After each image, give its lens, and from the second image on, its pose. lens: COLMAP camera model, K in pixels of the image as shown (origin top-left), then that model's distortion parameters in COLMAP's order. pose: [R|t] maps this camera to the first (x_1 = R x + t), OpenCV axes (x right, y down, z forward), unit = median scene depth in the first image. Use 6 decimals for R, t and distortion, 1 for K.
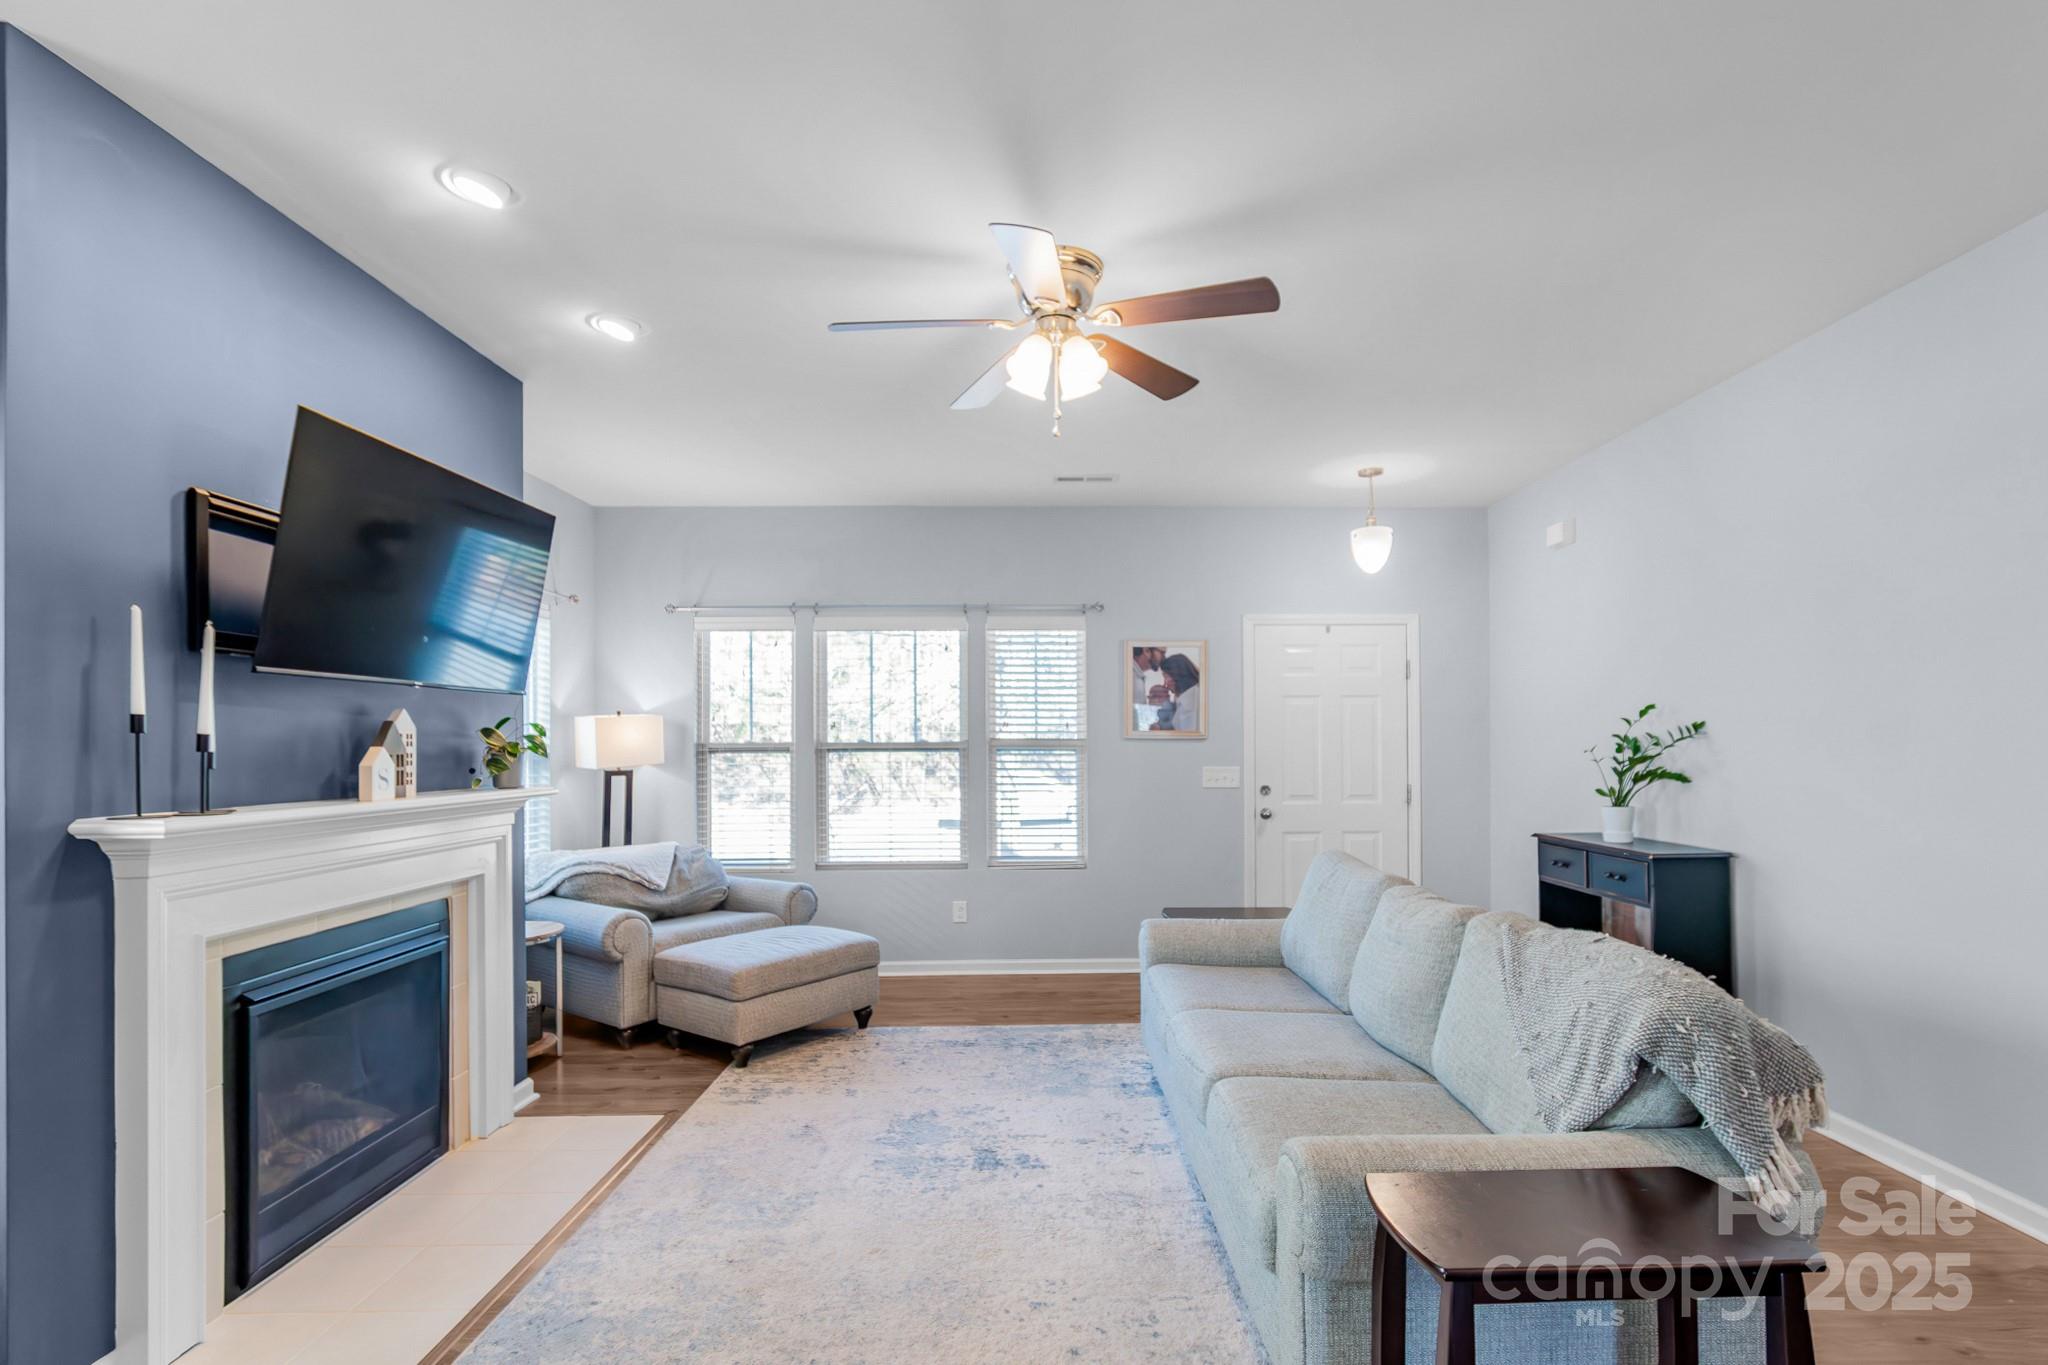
lens RADIAL K [[923.3, 0, 1058.8], [0, 923.3, 729.9], [0, 0, 1]] dist [-0.001299, -0.000871]
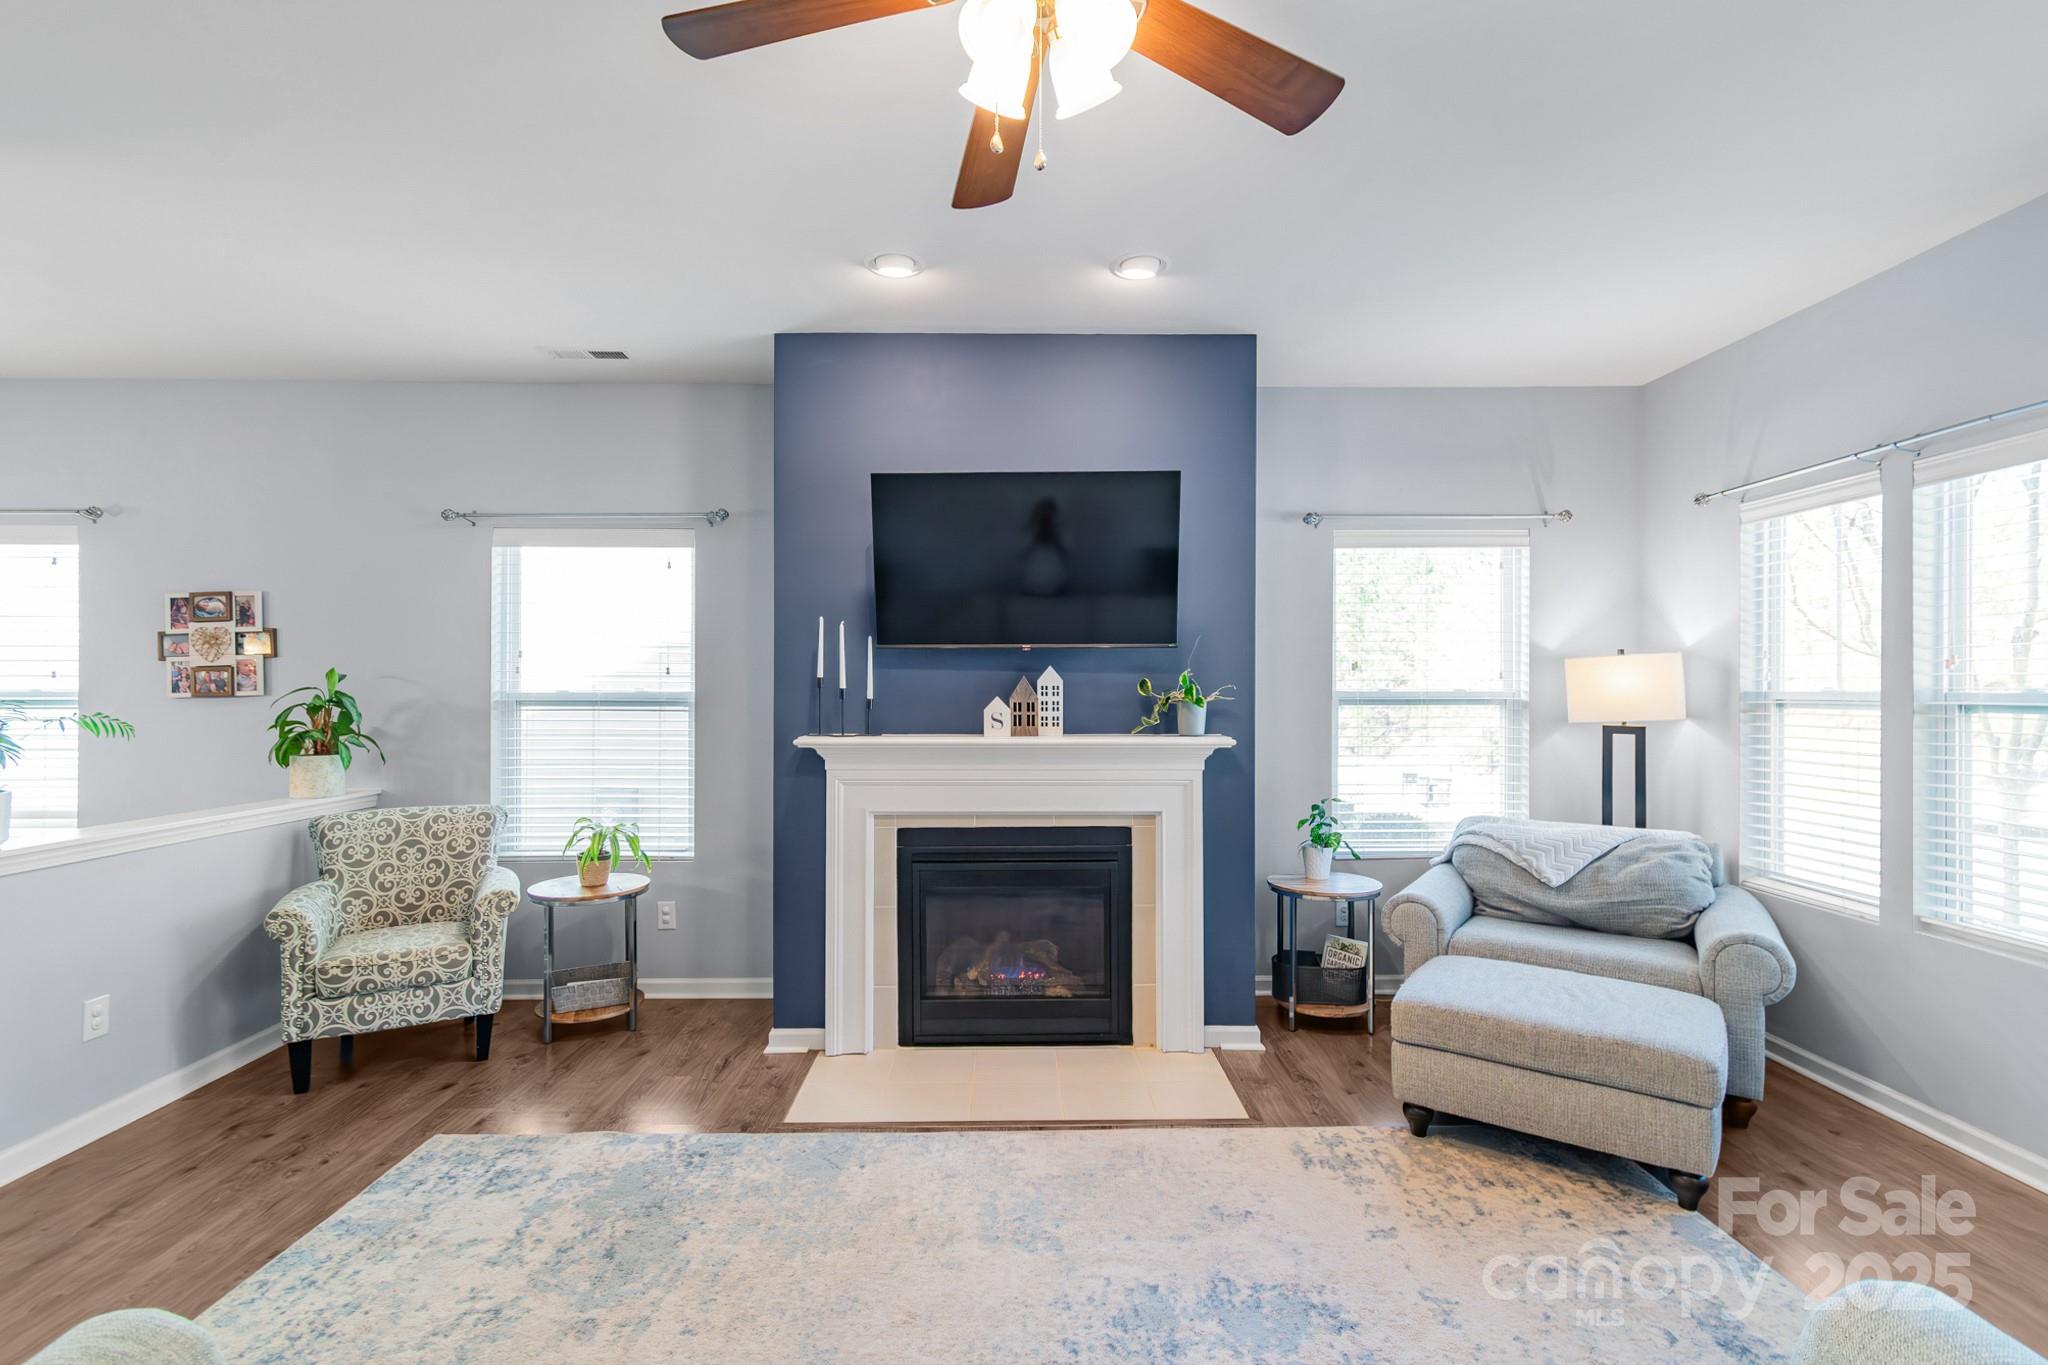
lens RADIAL K [[923.3, 0, 1027.7], [0, 923.3, 679.1], [0, 0, 1]] dist [-0.001299, -0.000871]
pose [[0.008841, 0.000168, -0.999961, 0.369350], [0.014738, 0.999891, 0.000298, -0.003998], [0.999852, -0.014740, 0.008837, 0.645620]]
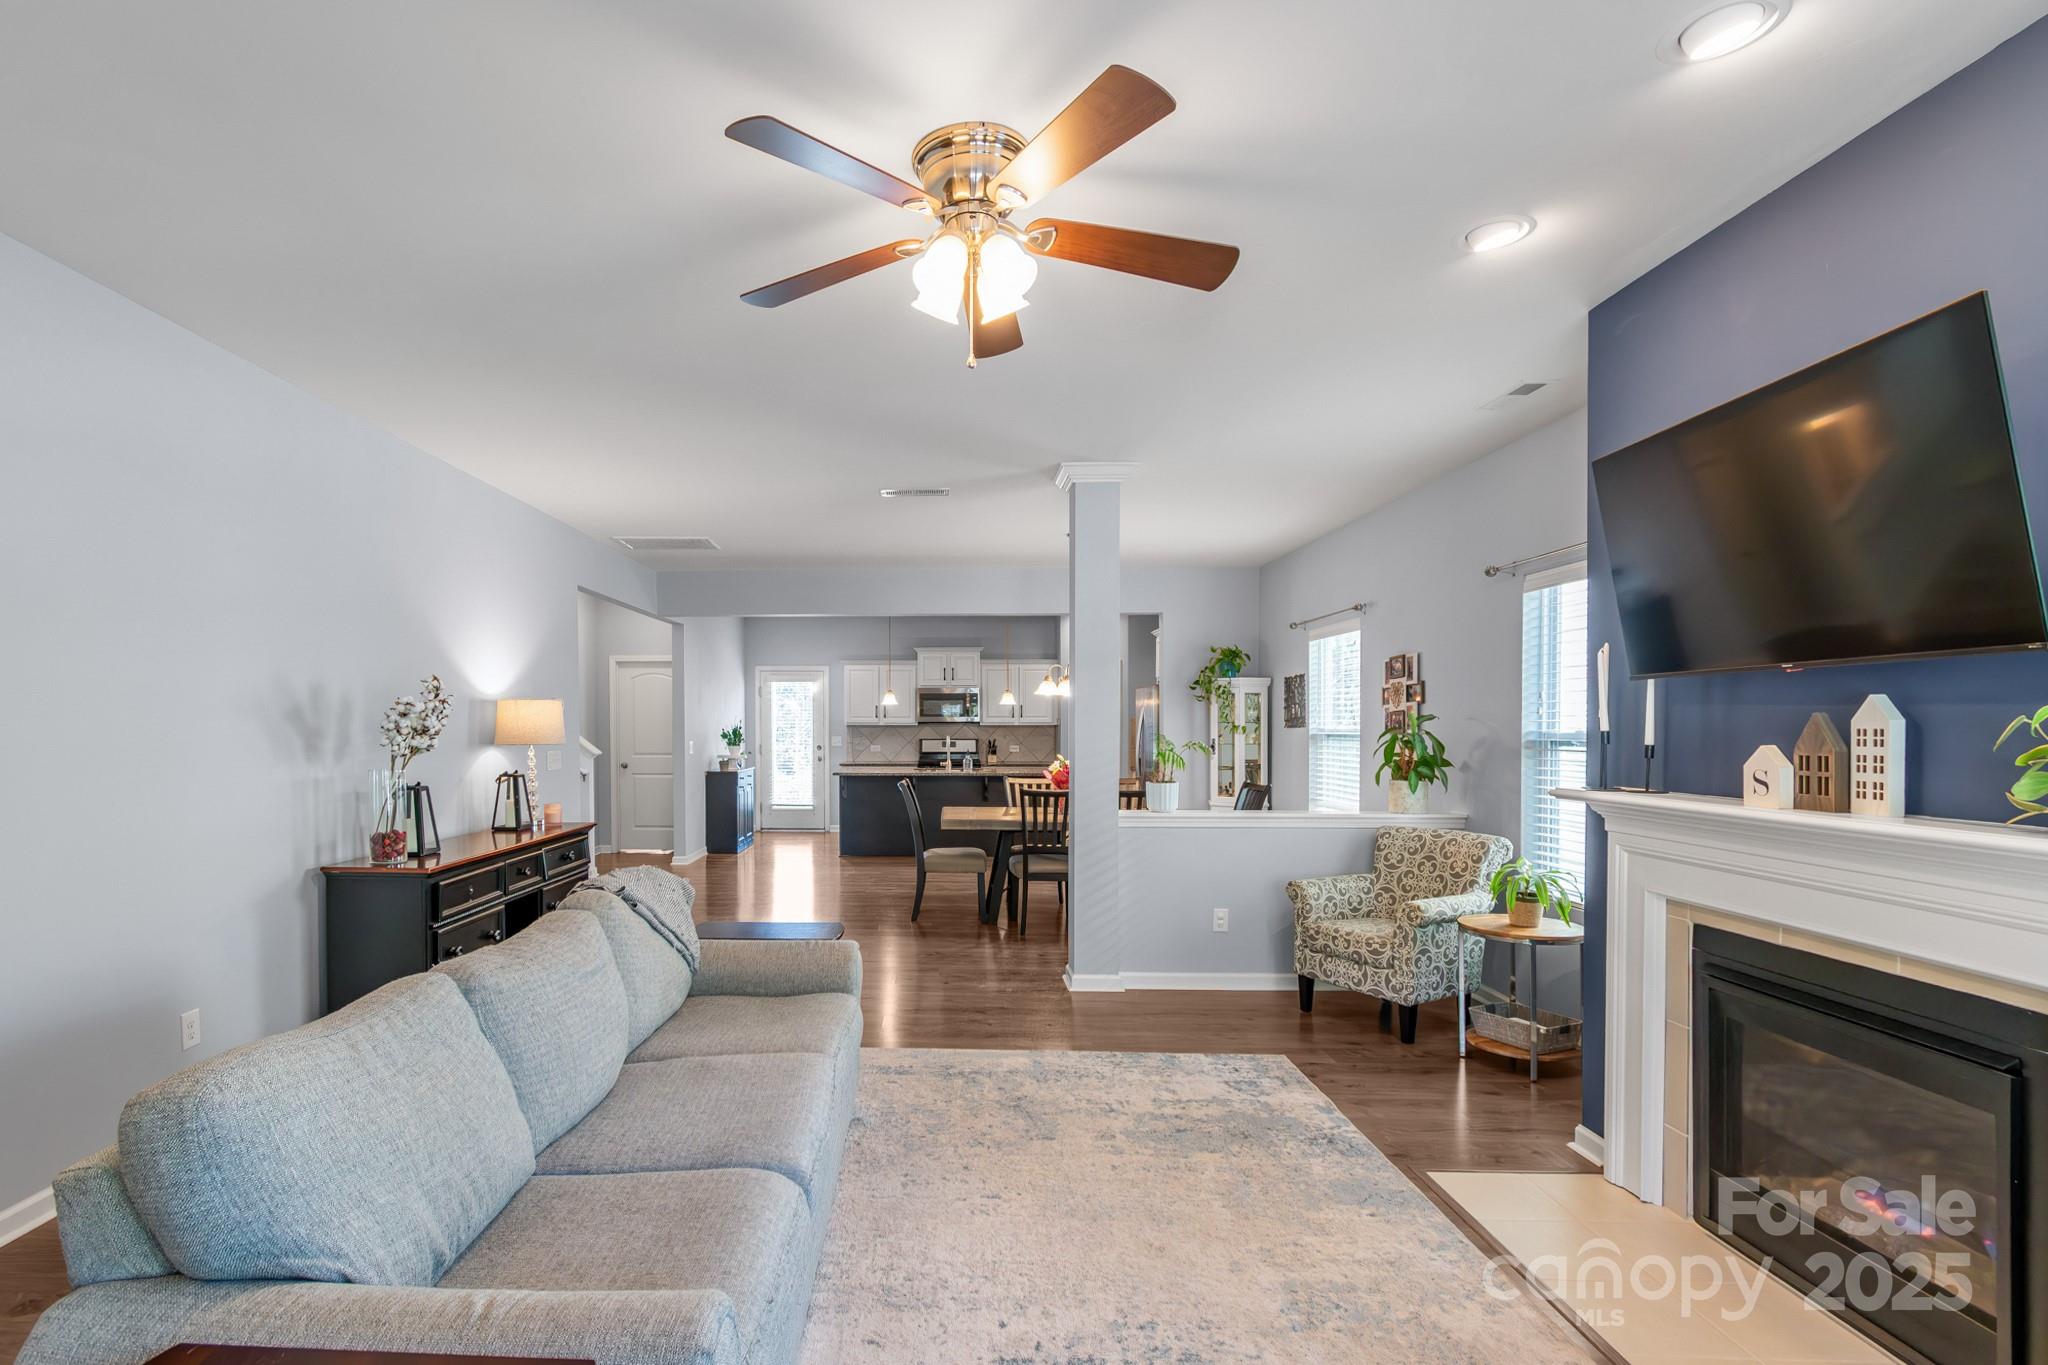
lens RADIAL K [[990.9, 0, 909.6], [0, 990.9, 731.9], [0, 0, 1]] dist [-0.016773, -0.003484]
pose [[-0.998166, 0.005690, 0.060260, 0.003802], [0.005324, 0.999966, -0.006235, 0.004536], [-0.060294, -0.005903, -0.998163, 1.220993]]
